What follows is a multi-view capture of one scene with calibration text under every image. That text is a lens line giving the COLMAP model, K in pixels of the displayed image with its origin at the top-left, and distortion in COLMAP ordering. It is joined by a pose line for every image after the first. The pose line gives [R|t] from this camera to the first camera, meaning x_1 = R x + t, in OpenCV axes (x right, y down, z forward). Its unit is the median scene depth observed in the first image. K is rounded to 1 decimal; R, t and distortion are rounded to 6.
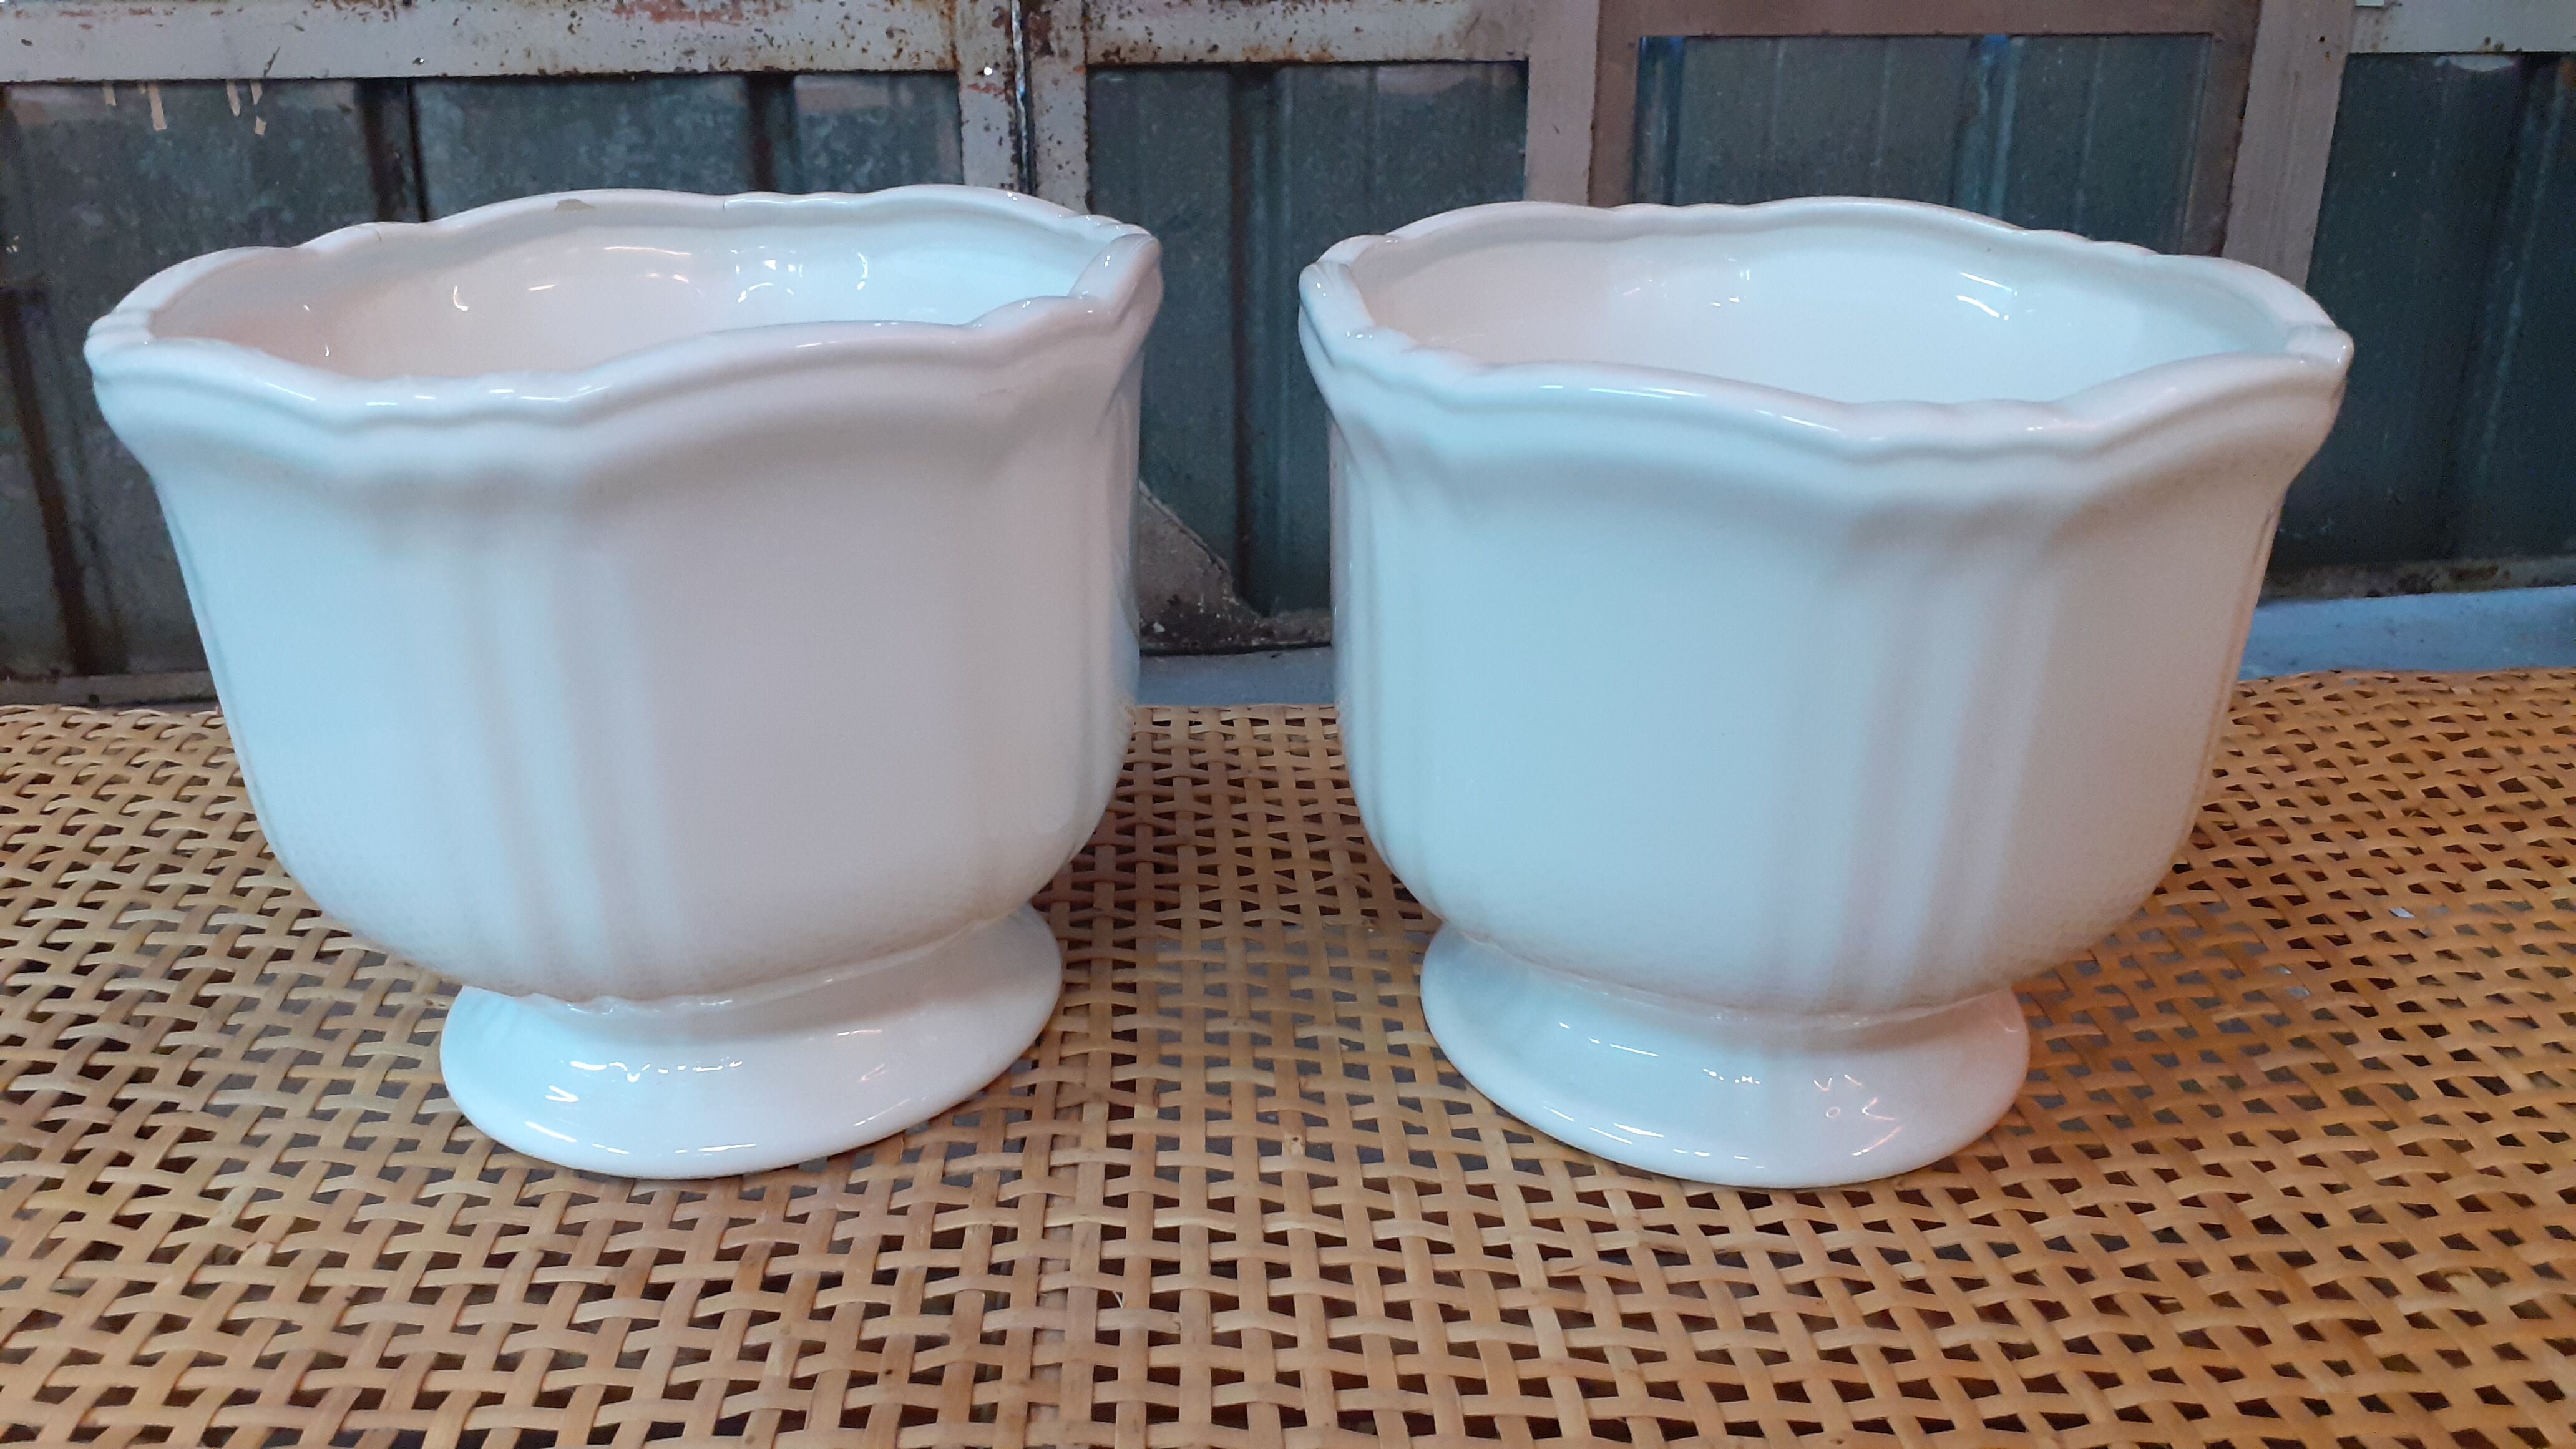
lens RADIAL K [[2061.0, 0, 1239.2], [0, 2061.0, 770.9], [0, 0, 1]] dist [0.024477, -0.092655]
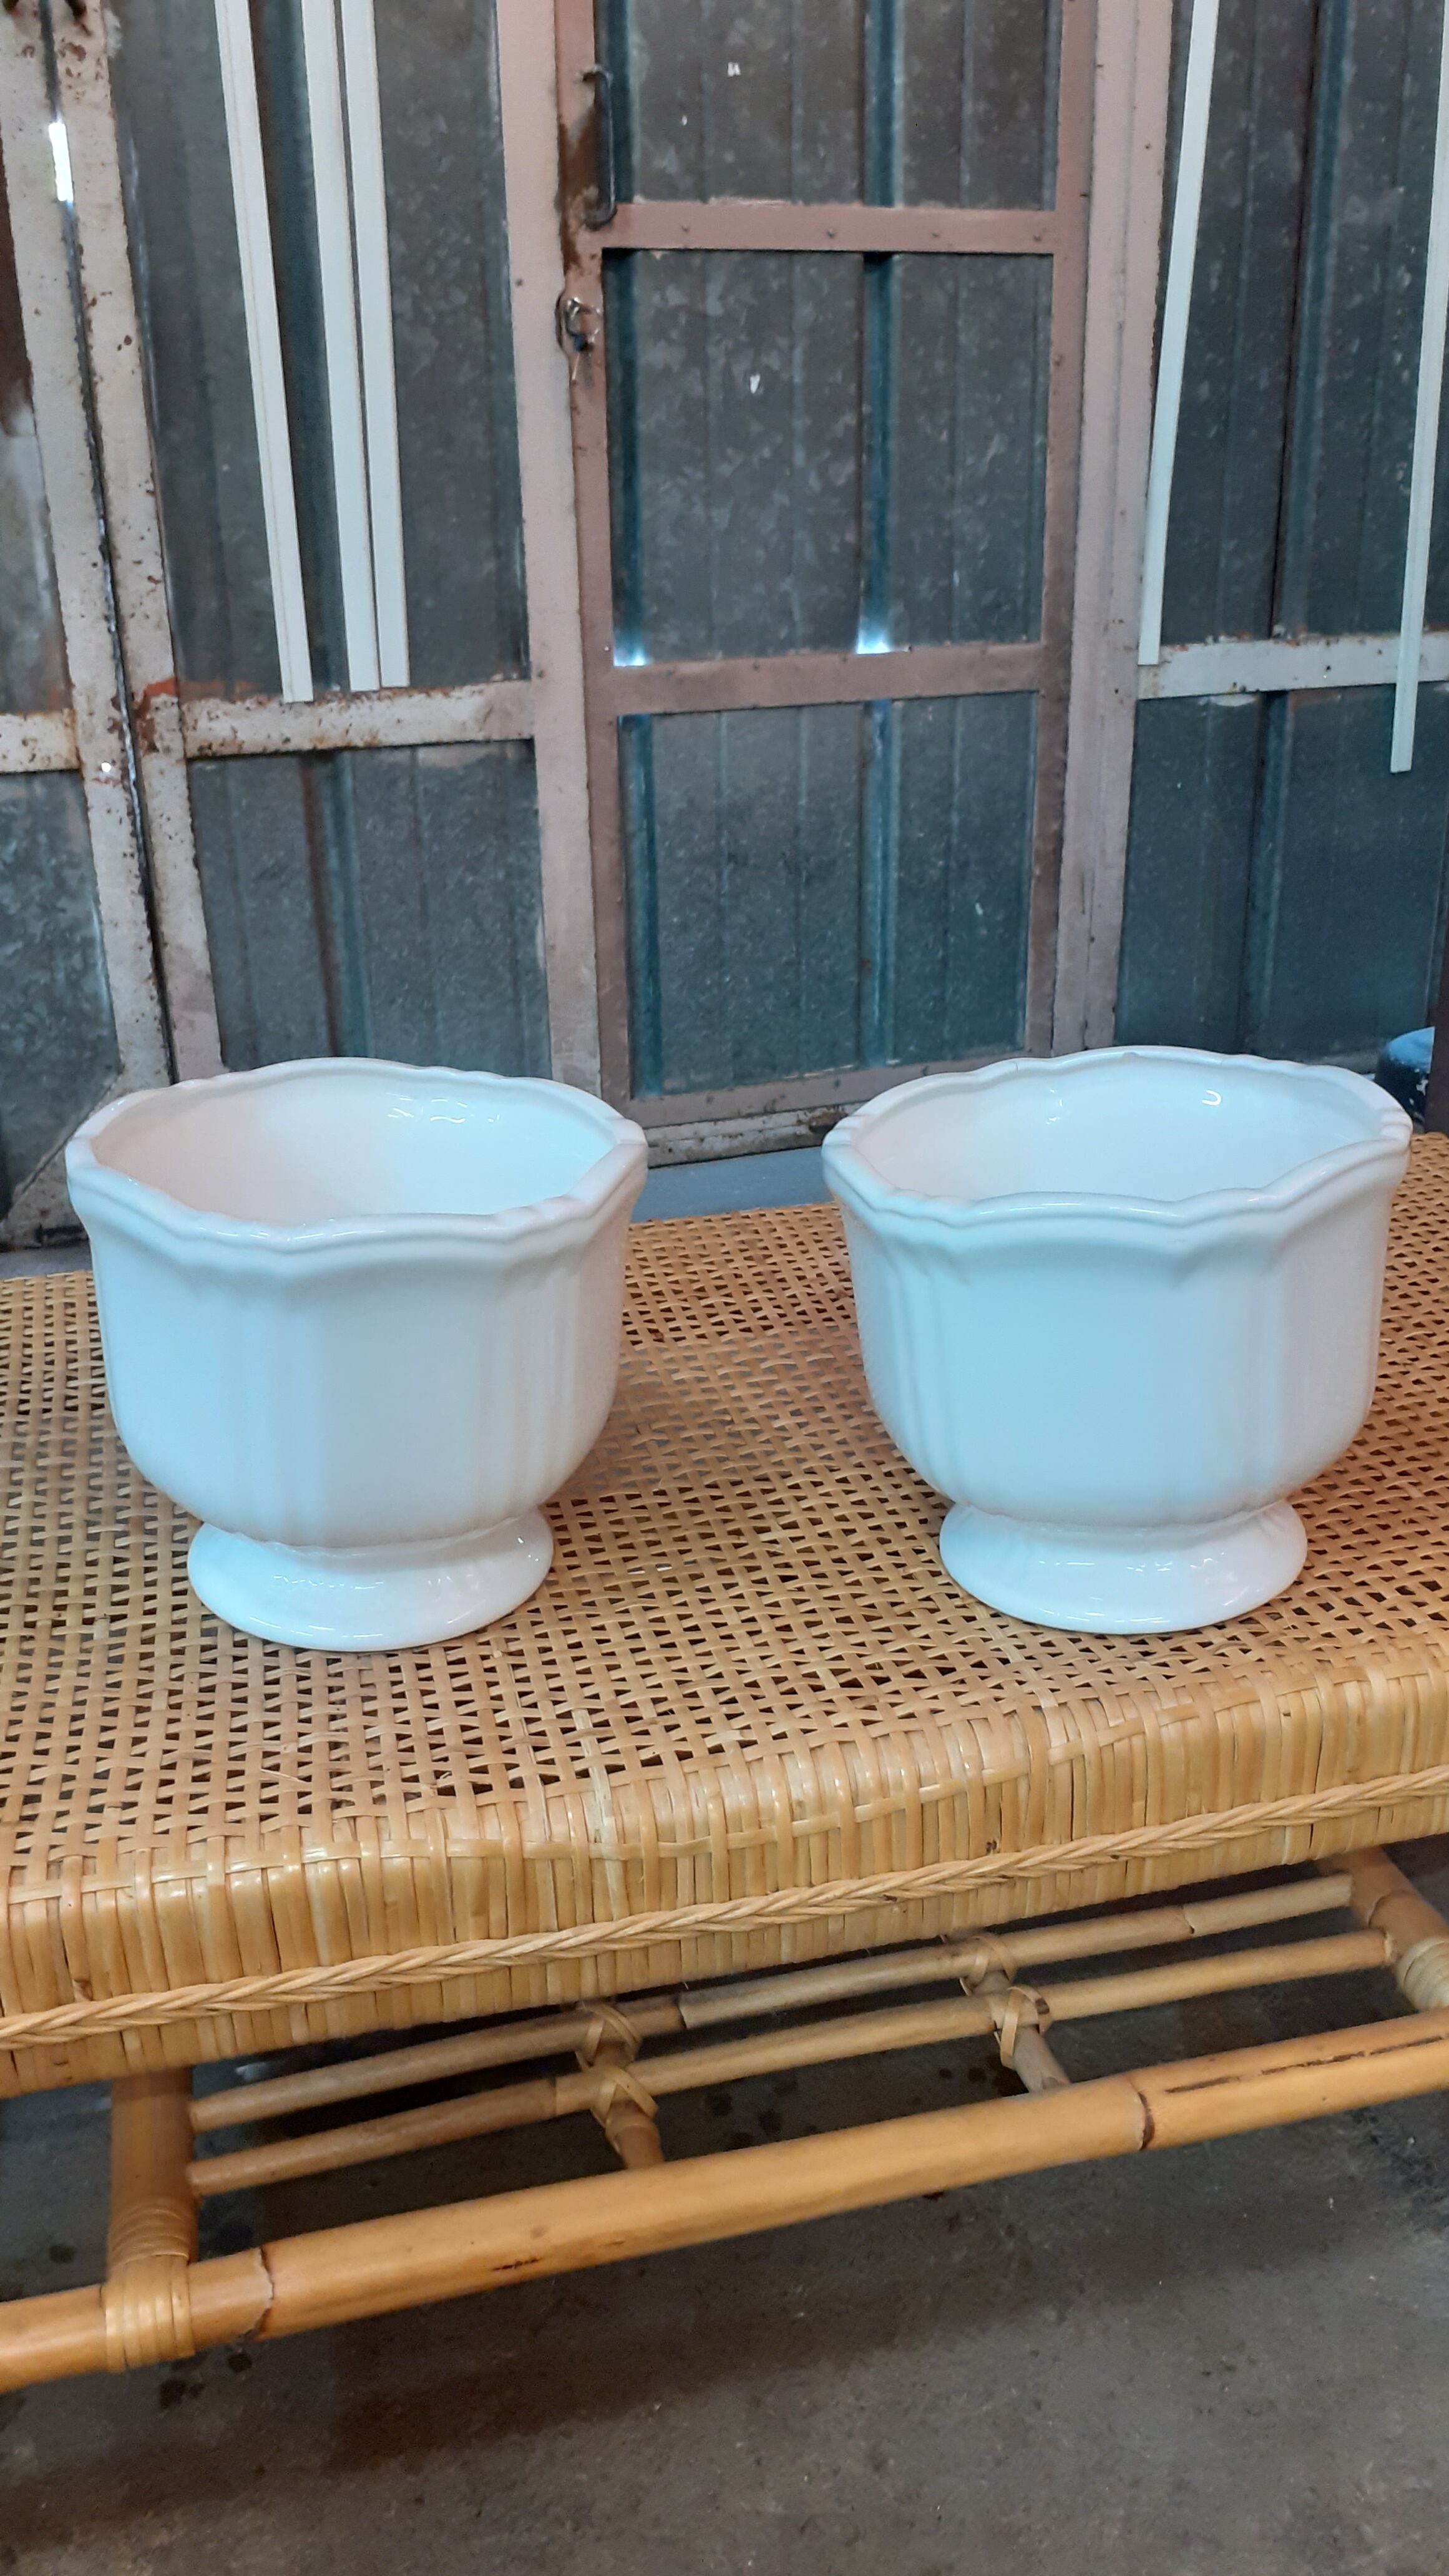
lens RADIAL K [[2061.0, 0, 762.0], [0, 2061.0, 1329.9], [0, 0, 1]] dist [0.024477, -0.092655]
pose [[0.974688, -0.093805, 0.202936, -0.019426], [0.090328, 0.995563, 0.026349, 0.007321], [-0.204508, -0.007351, 0.978837, -0.322651]]
